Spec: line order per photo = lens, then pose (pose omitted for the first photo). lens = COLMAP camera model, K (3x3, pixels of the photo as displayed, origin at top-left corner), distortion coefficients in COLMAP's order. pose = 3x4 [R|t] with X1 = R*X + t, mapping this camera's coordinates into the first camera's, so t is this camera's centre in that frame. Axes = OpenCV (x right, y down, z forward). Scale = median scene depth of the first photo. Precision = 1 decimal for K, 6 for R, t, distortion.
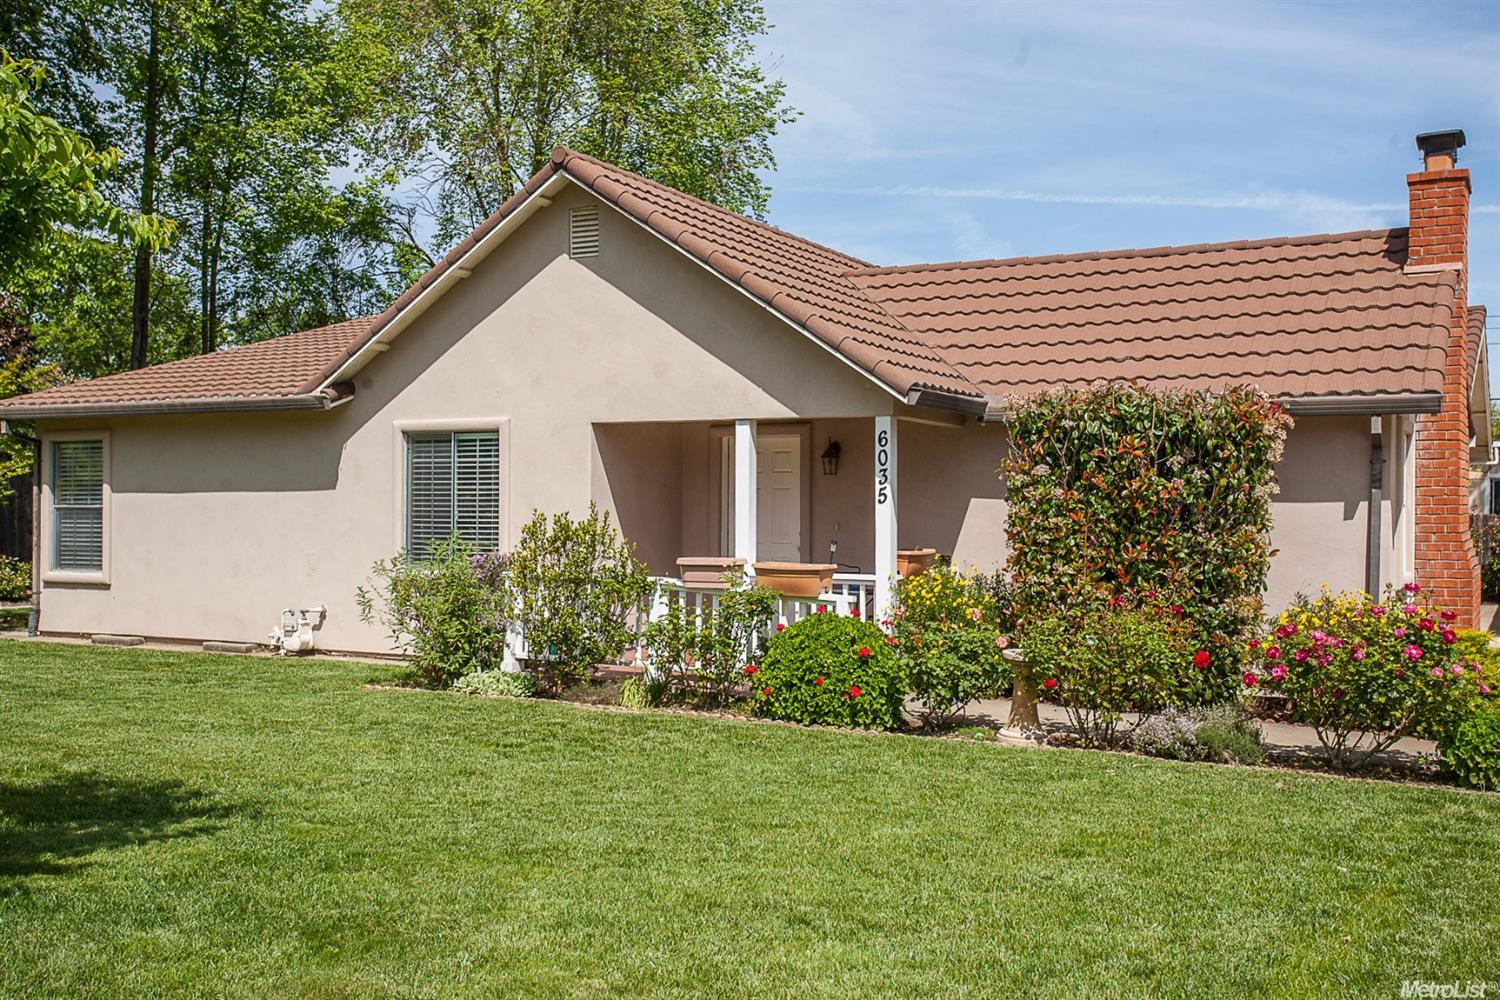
lens RADIAL K [[1497.0, 0, 750.0], [0, 1497.0, 500.0], [0, 0, 1]] dist [-0.021296, 0.150697]
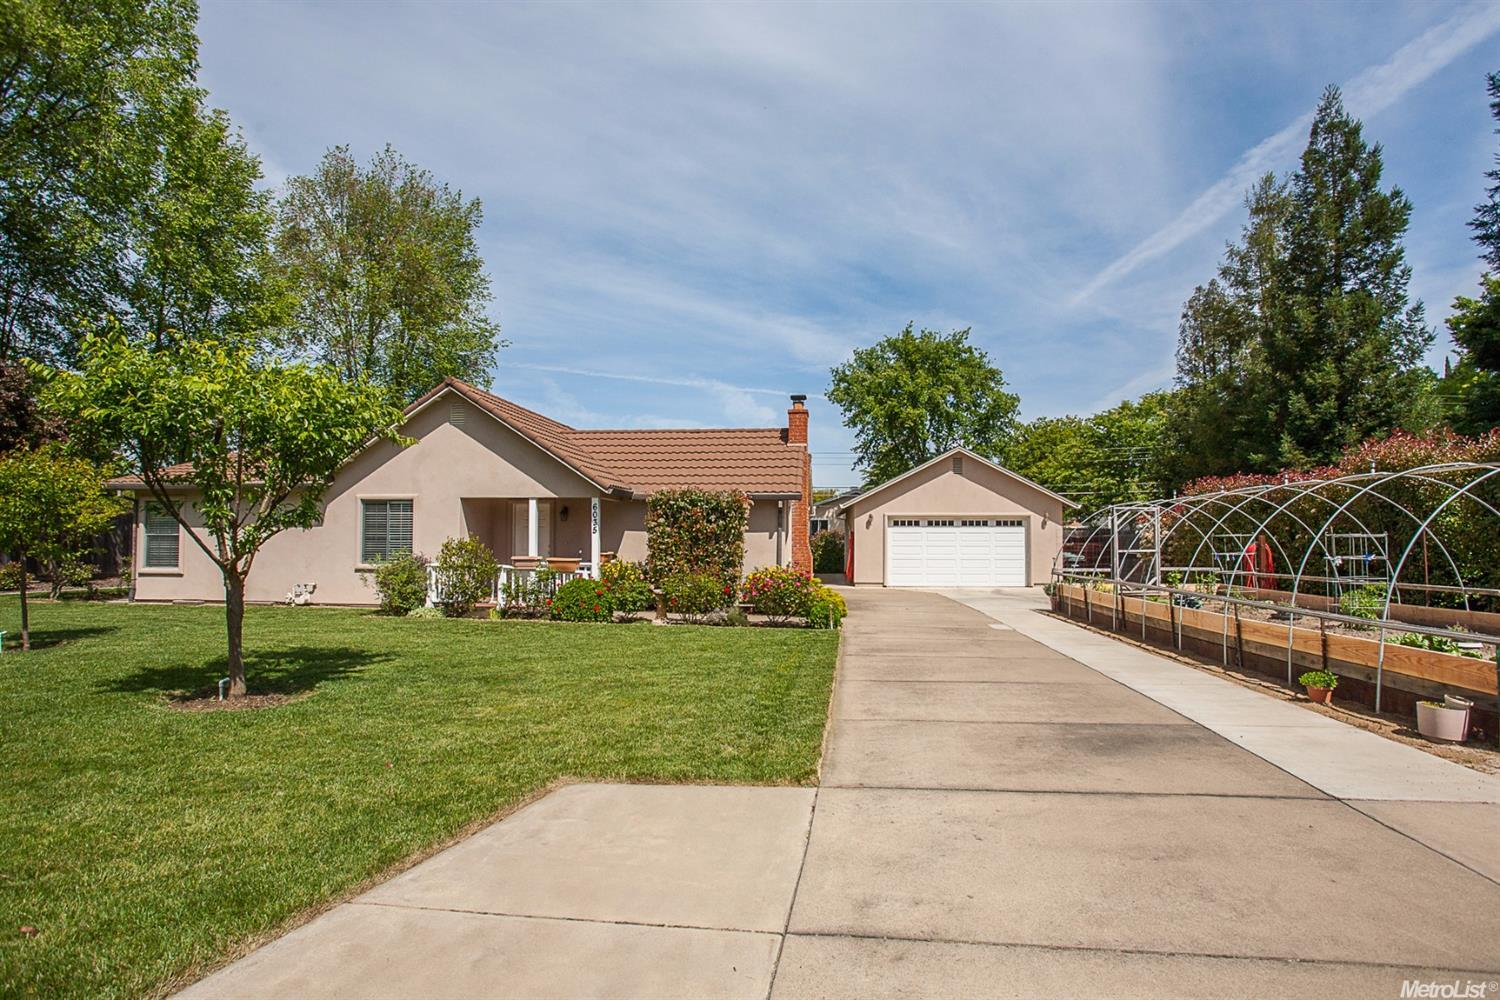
lens RADIAL K [[747.6, 0, 740.2], [0, 747.6, 509.0], [0, 0, 1]] dist [-0.022630, 0.000621]
pose [[0.932086, 0.009695, 0.362107, -0.130967], [-0.000242, 0.999658, -0.026141, -0.005473], [-0.362237, 0.024279, 0.931770, -0.219369]]
